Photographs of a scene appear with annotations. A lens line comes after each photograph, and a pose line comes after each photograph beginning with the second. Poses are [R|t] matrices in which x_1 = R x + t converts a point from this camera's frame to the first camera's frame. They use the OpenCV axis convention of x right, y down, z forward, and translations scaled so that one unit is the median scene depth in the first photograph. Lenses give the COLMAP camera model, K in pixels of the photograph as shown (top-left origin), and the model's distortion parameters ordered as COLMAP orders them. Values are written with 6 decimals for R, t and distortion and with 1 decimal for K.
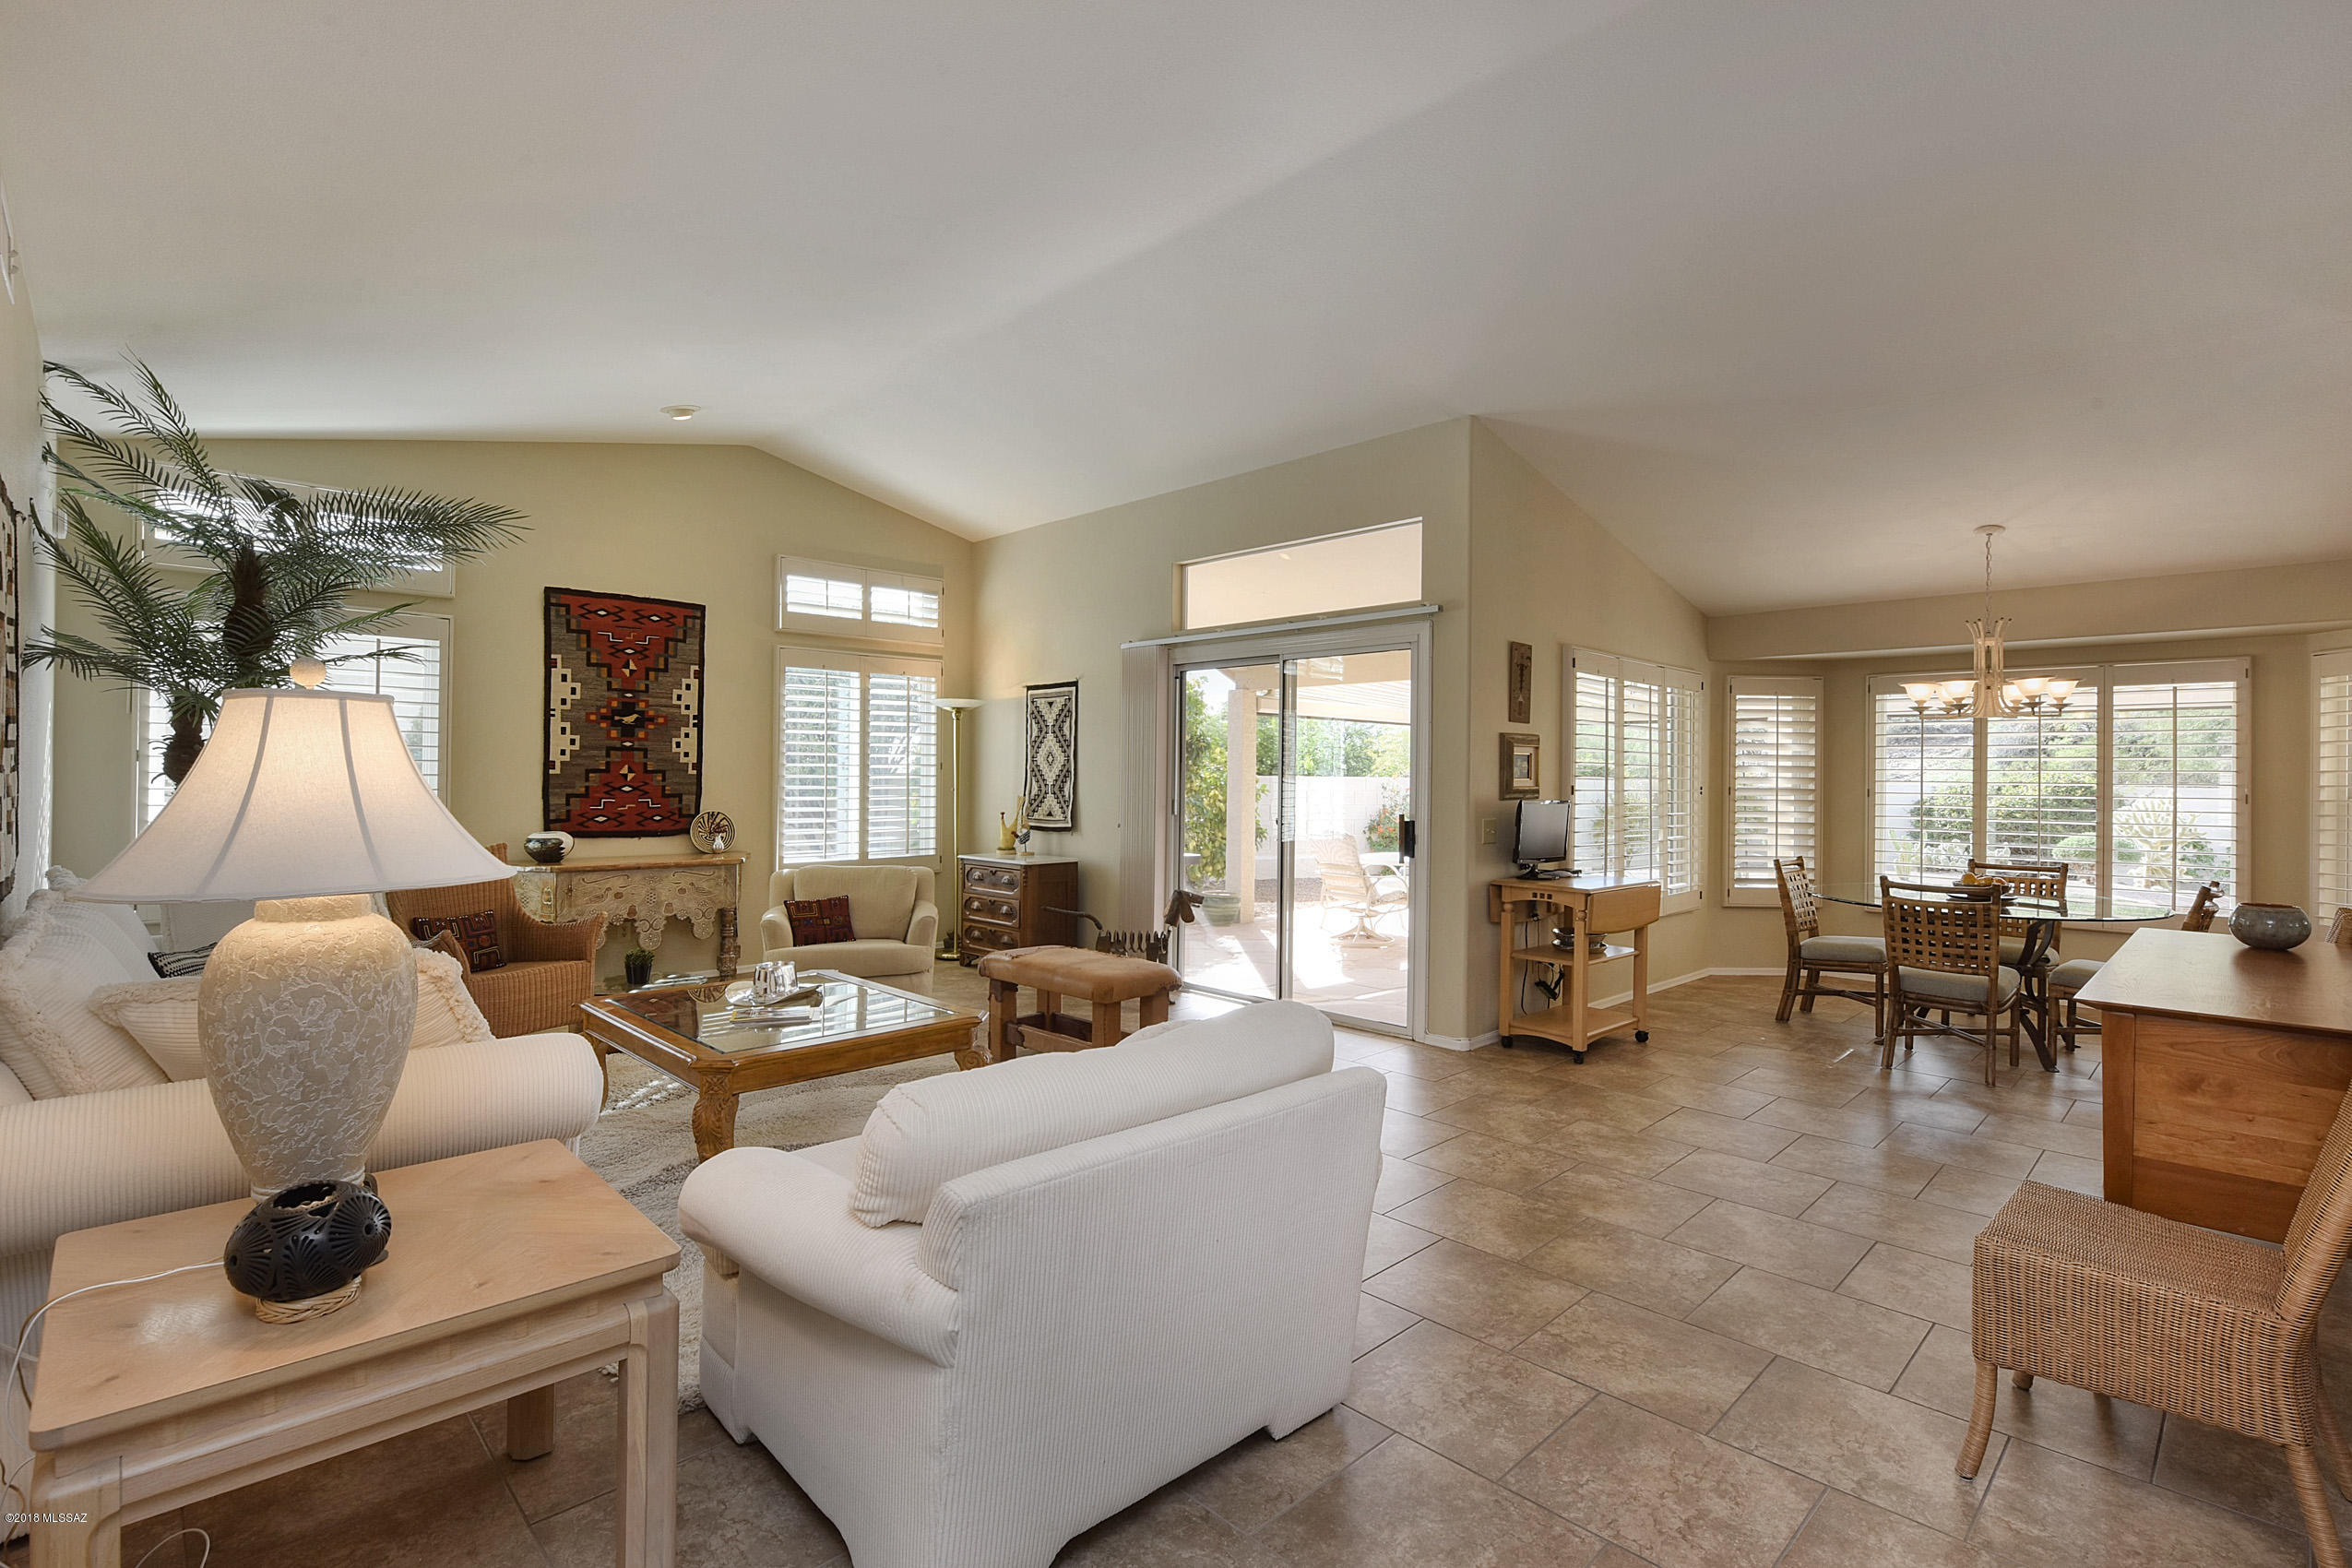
lens RADIAL K [[1104.6, 0, 1173.4], [0, 1104.6, 780.0], [0, 0, 1]] dist [-0.002334, -0.009673]
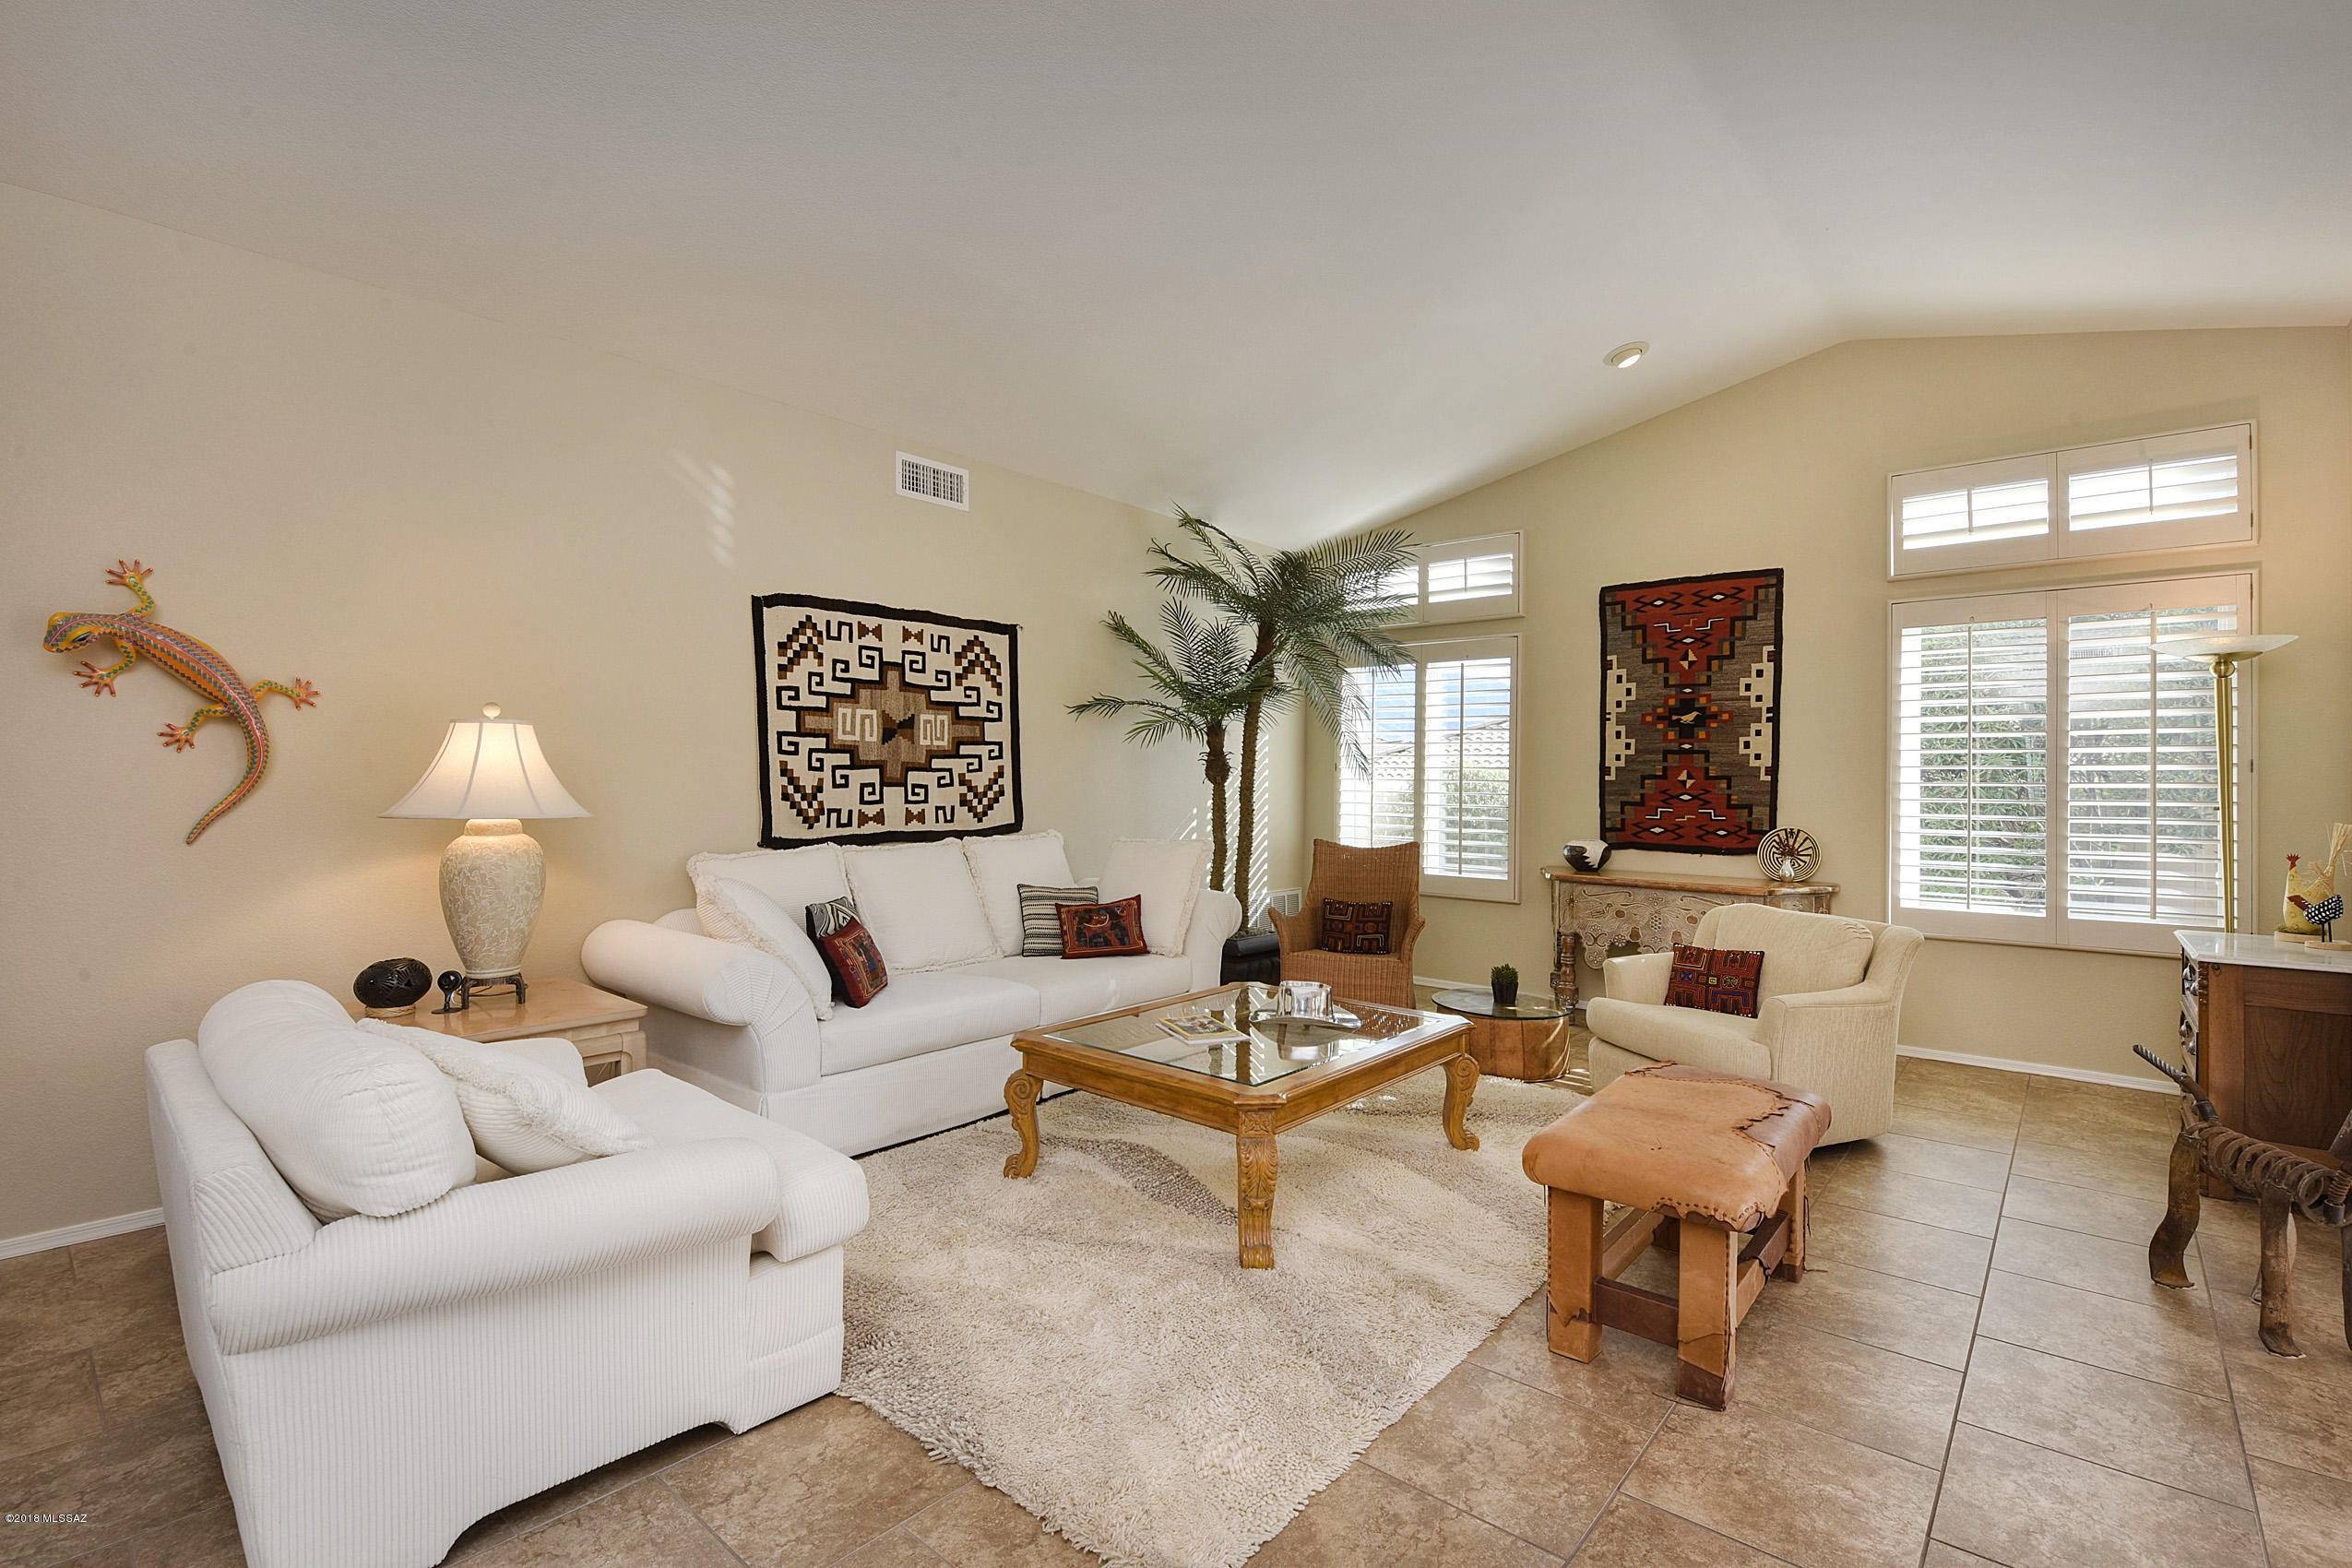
lens RADIAL K [[1036.2, 0, 1176.0], [0, 1036.2, 784.0], [0, 0, 1]] dist [-0.000586, -0.011089]
pose [[0.091940, -0.003662, -0.995758, 0.281847], [-0.013642, 0.999895, -0.004937, 0.006831], [0.995671, 0.014038, 0.091881, 0.509180]]
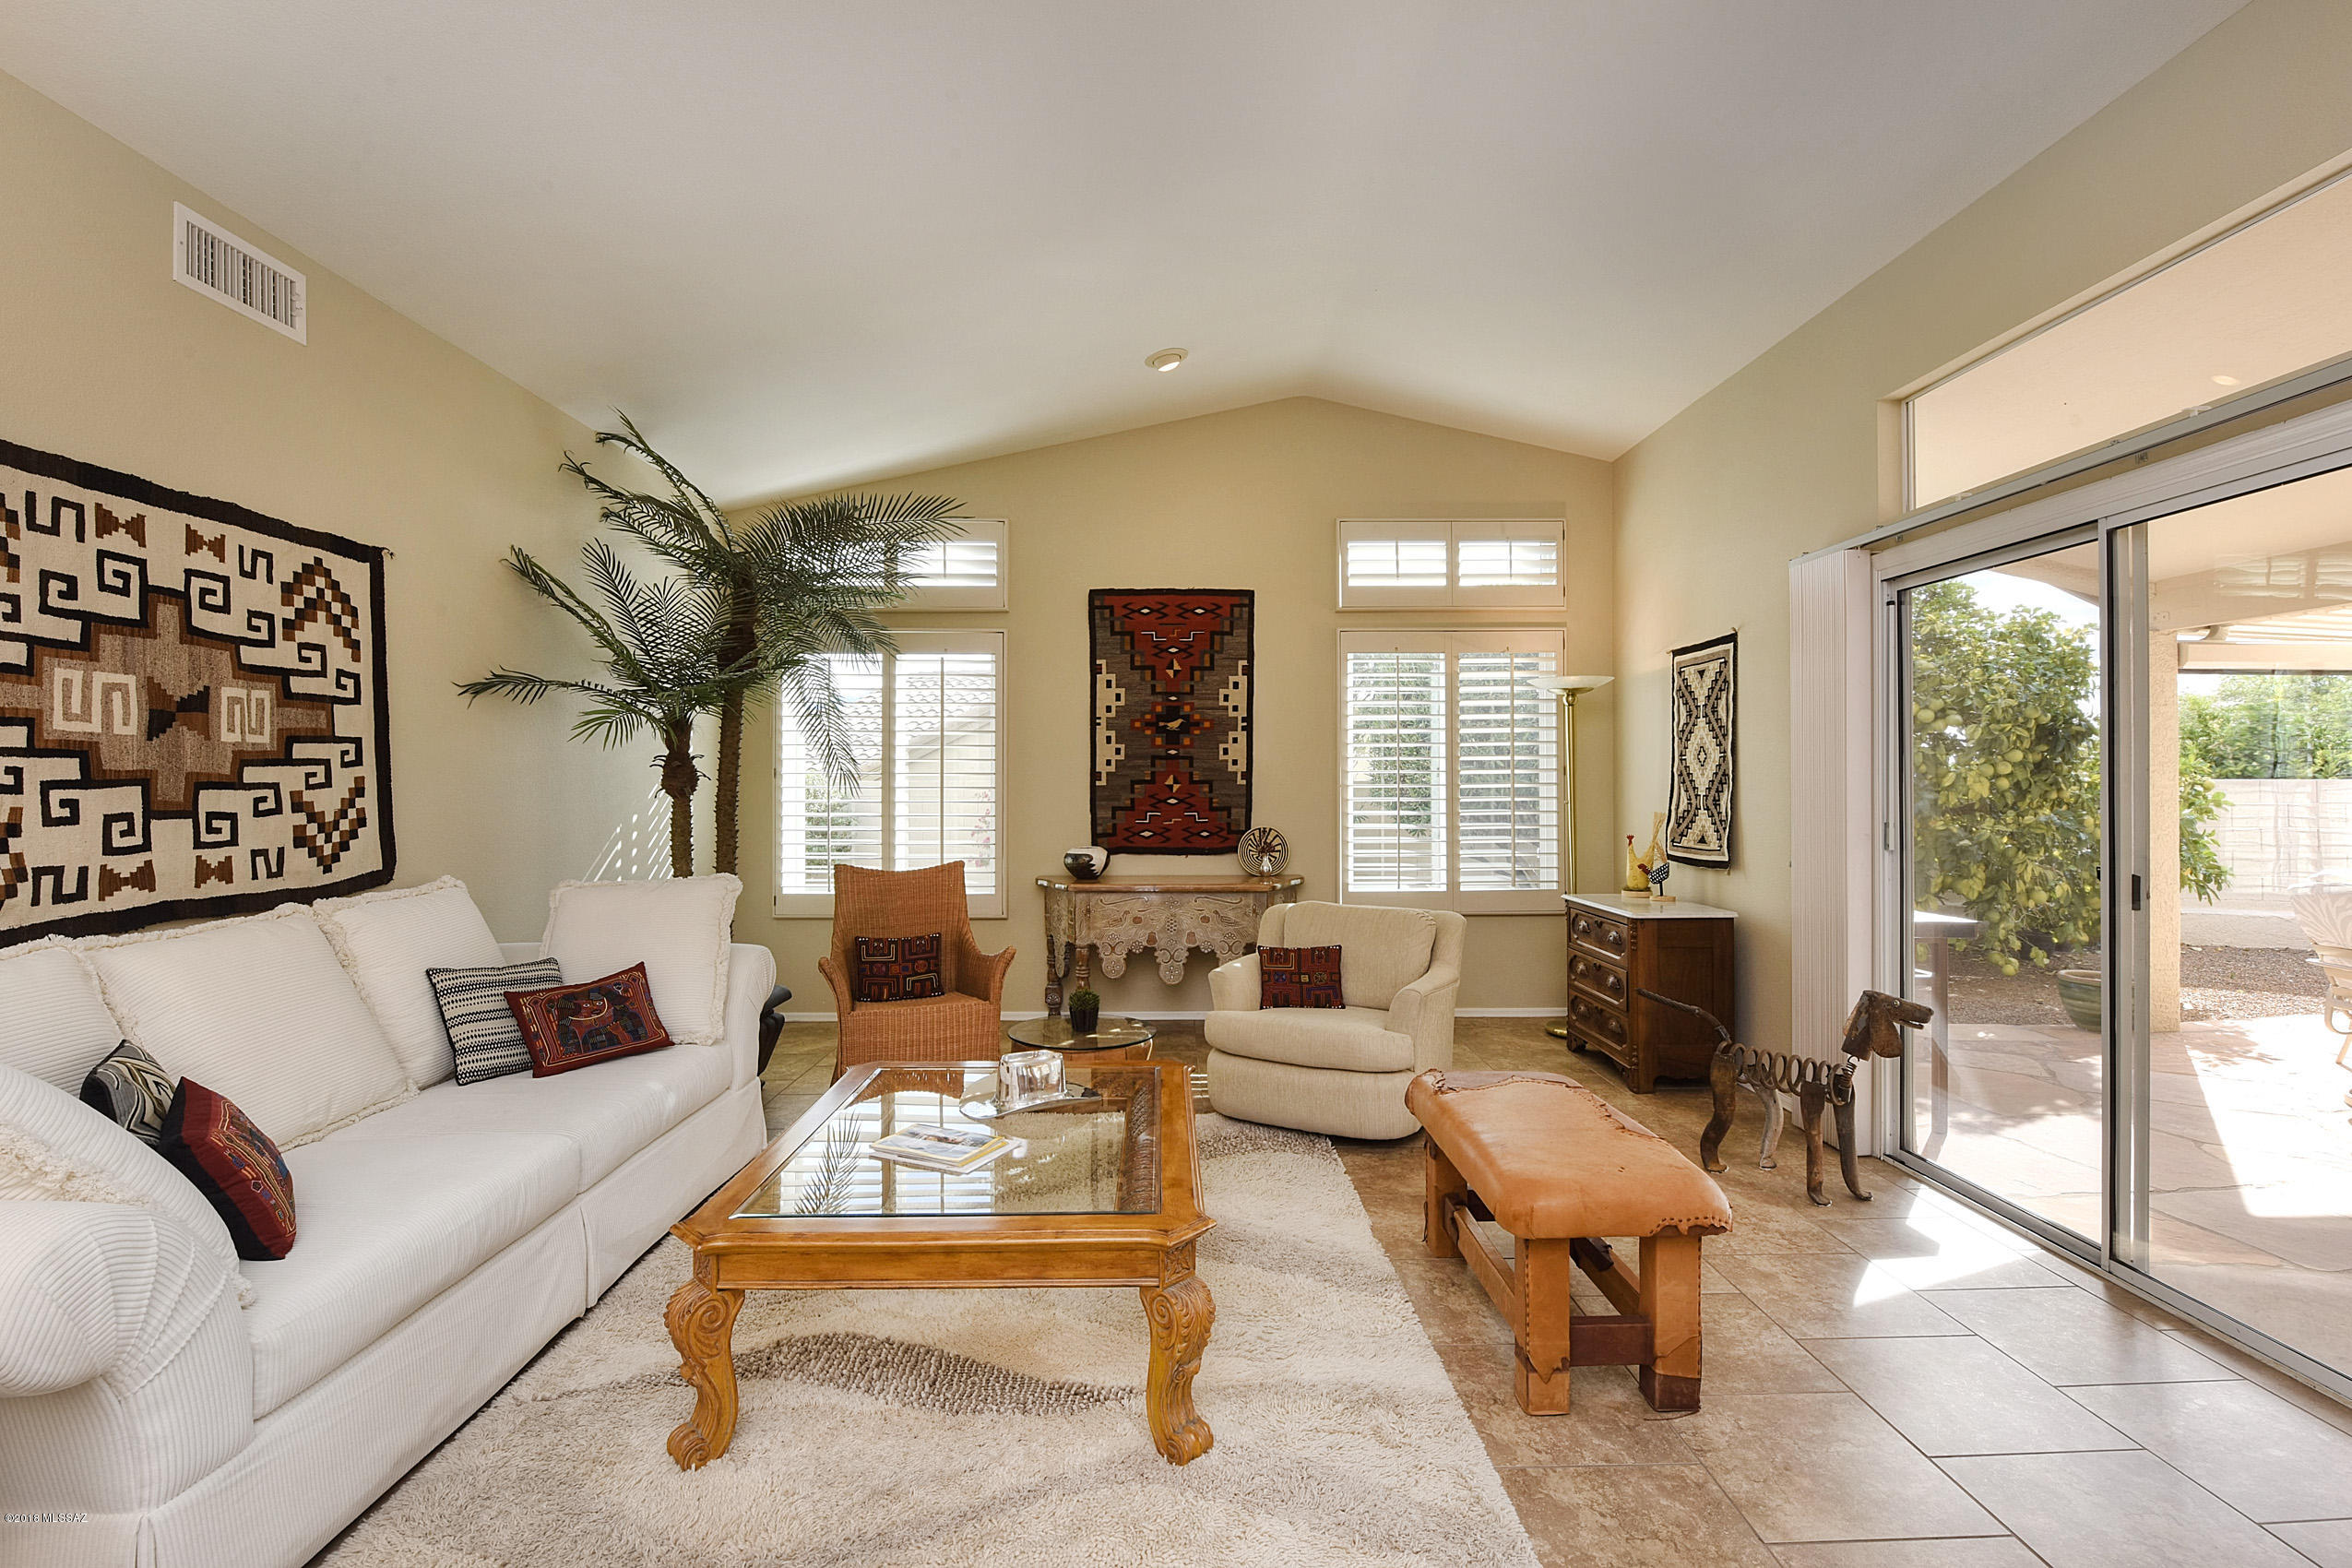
lens RADIAL K [[1051.1, 0, 1176.0], [0, 1051.1, 784.0], [0, 0, 1]] dist [0.000872, -0.010774]
pose [[0.726584, -0.009473, -0.687013, 0.100944], [0.005848, 0.999954, -0.007604, 0.000325], [0.687053, 0.001507, 0.726606, 0.363497]]
